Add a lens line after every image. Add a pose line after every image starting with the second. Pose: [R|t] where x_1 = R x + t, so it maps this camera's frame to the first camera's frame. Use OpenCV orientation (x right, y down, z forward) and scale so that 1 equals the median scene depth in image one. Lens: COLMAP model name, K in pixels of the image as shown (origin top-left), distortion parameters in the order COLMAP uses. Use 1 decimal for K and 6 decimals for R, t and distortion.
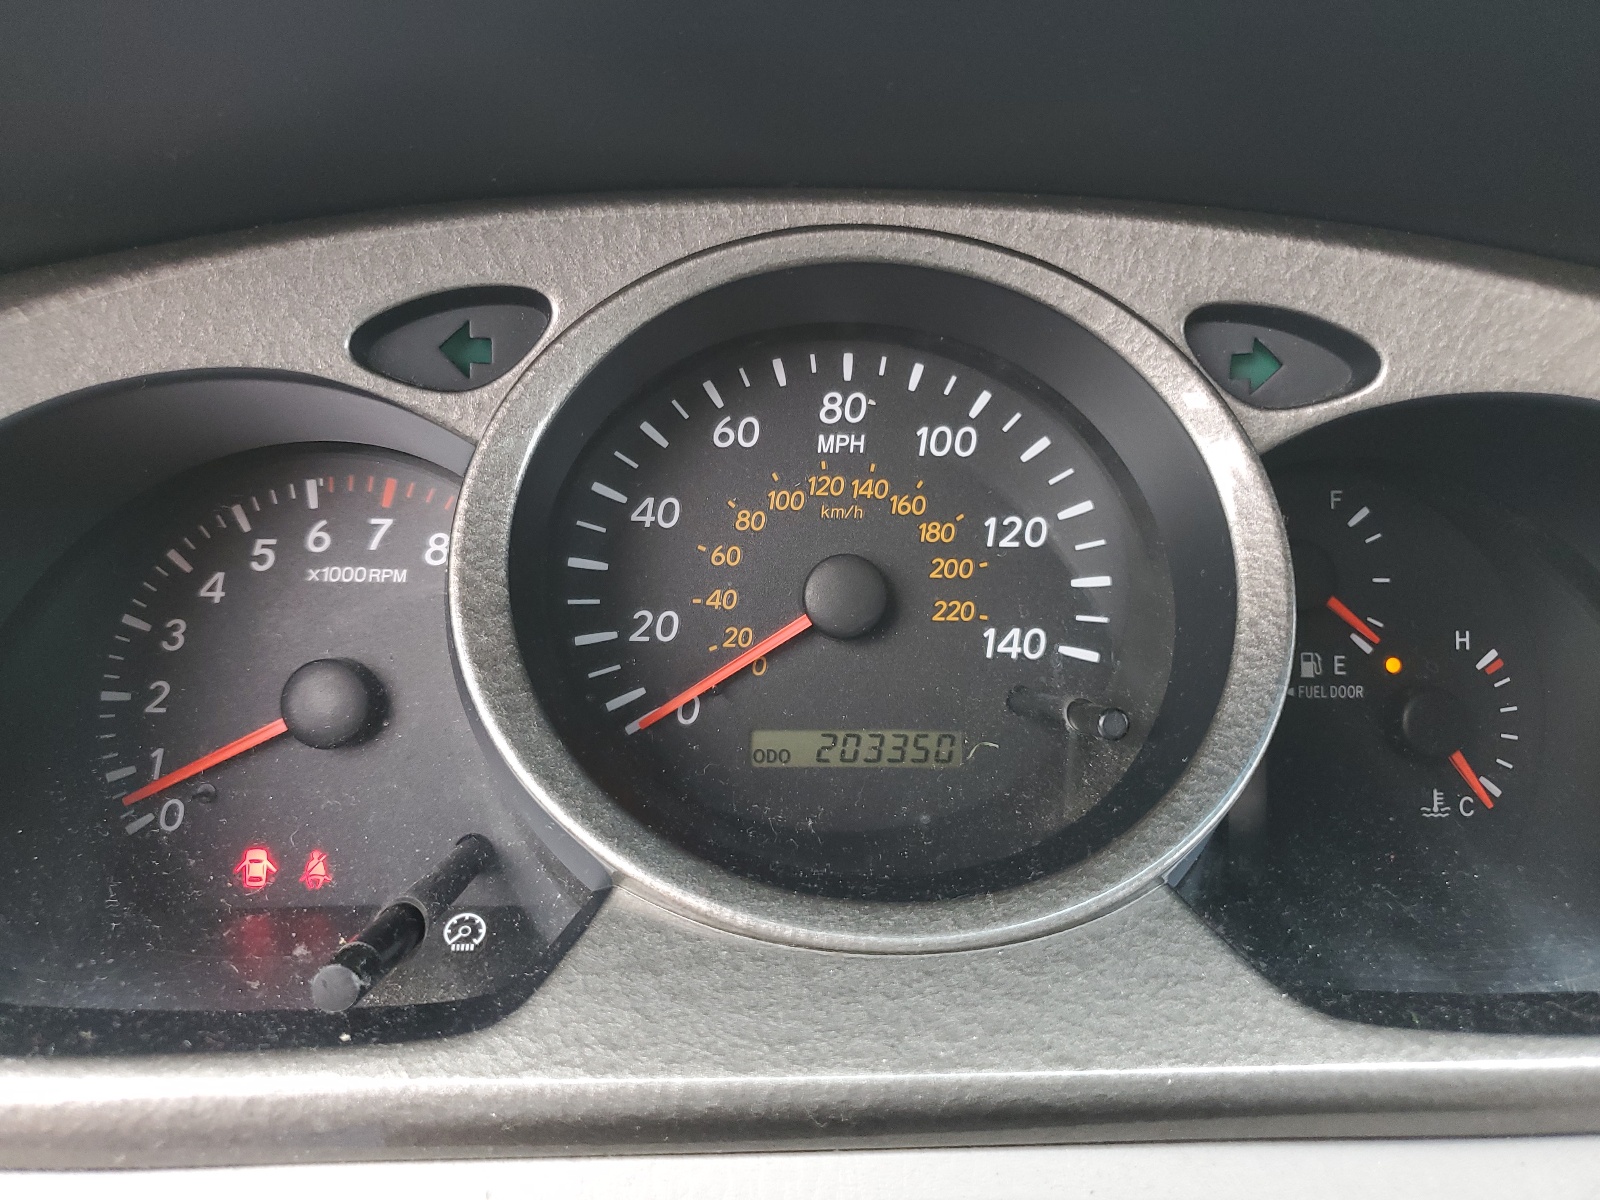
lens RADIAL K [[1220.5, 0, 798.9], [0, 1220.5, 599.7], [0, 0, 1]] dist [-0.014550, -0.002987]
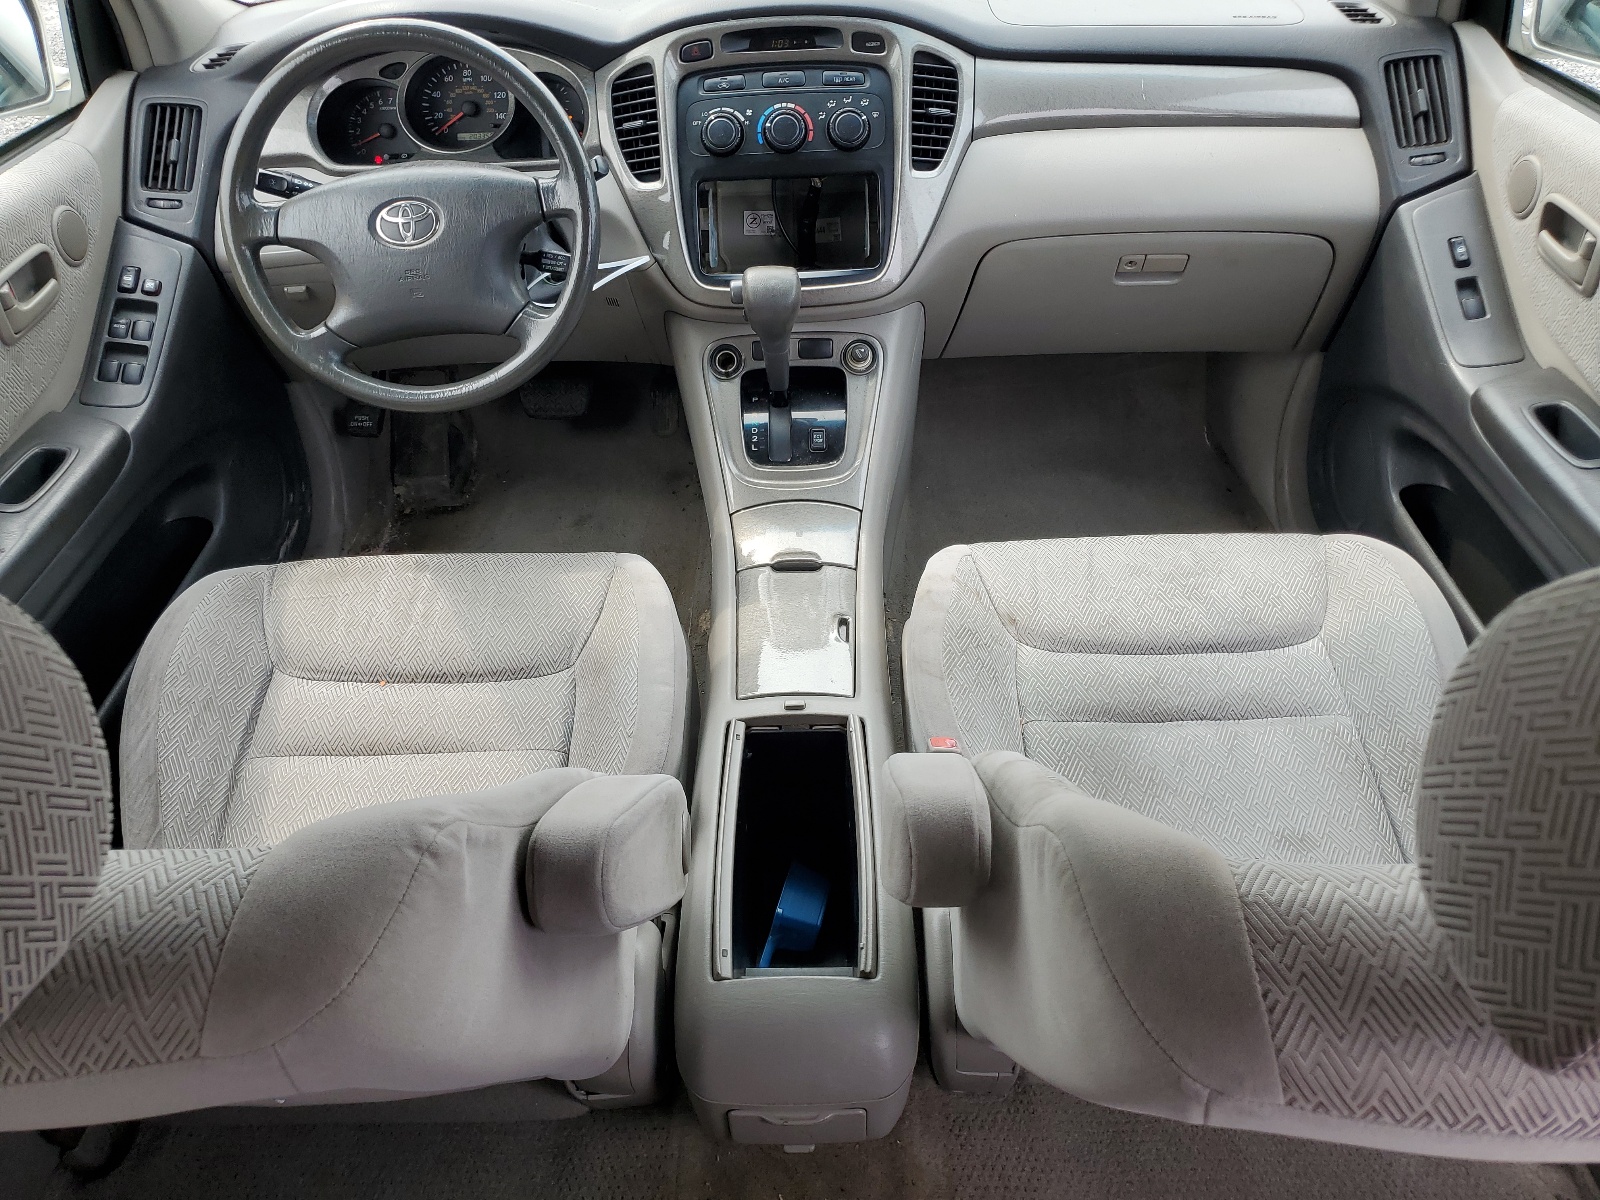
lens RADIAL K [[1220.5, 0, 800.8], [0, 1220.5, 598.5], [0, 0, 1]] dist [-0.014550, -0.002987]
pose [[0.996131, -0.007038, -0.087593, 2.091202], [0.035755, 0.943006, 0.330849, 0.336983], [0.080272, -0.332701, 0.939610, -5.067019]]
